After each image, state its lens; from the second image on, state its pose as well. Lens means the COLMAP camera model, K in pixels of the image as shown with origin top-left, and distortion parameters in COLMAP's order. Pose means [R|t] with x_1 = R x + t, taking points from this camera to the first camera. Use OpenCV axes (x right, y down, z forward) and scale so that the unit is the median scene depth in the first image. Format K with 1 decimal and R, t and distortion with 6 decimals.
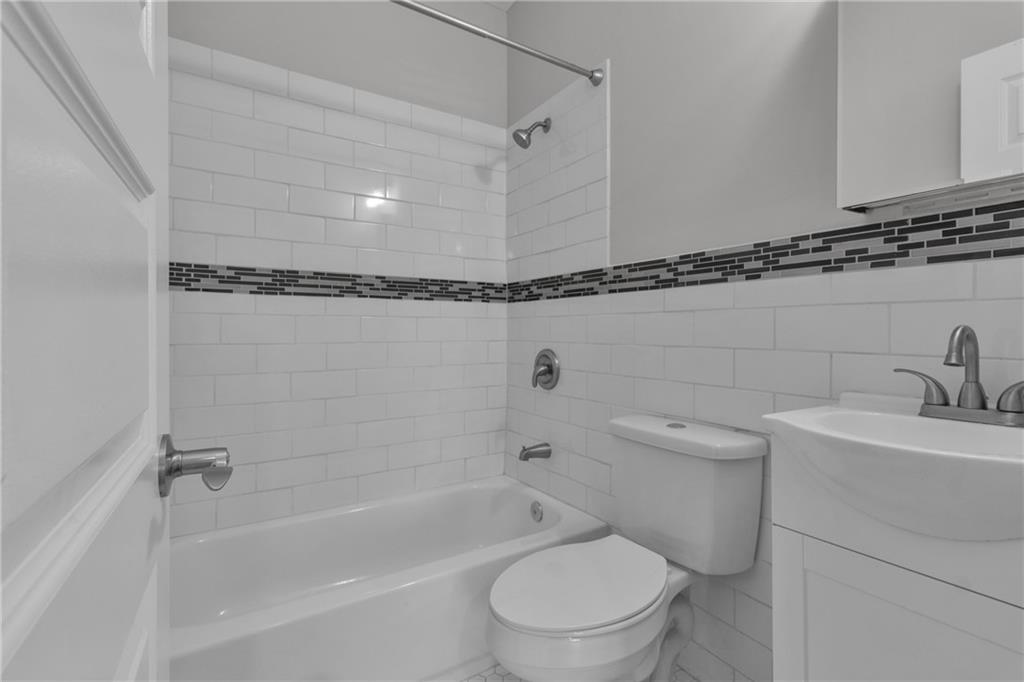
lens RADIAL K [[485.8, 0, 515.0], [0, 485.8, 326.5], [0, 0, 1]] dist [0.000888, 0.000606]
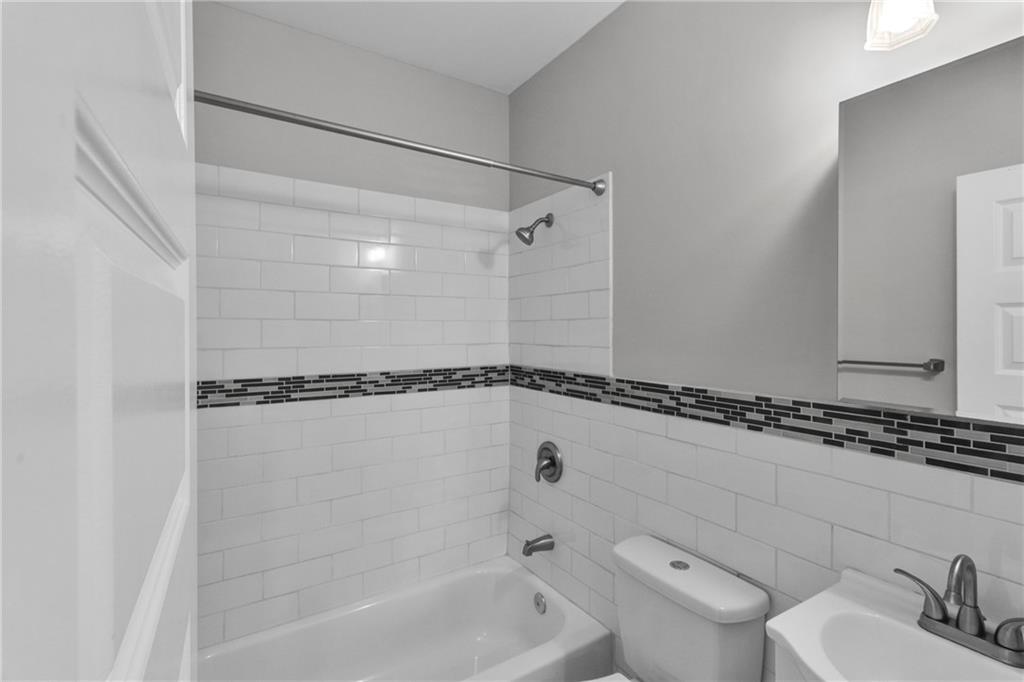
lens RADIAL K [[485.8, 0, 515.0], [0, 485.8, 326.5], [0, 0, 1]] dist [0.000888, 0.000606]
pose [[0.999988, -0.002167, 0.004355, -0.011919], [0.002170, 0.999997, -0.000718, -0.217774], [-0.004353, 0.000727, 0.999990, -0.011635]]
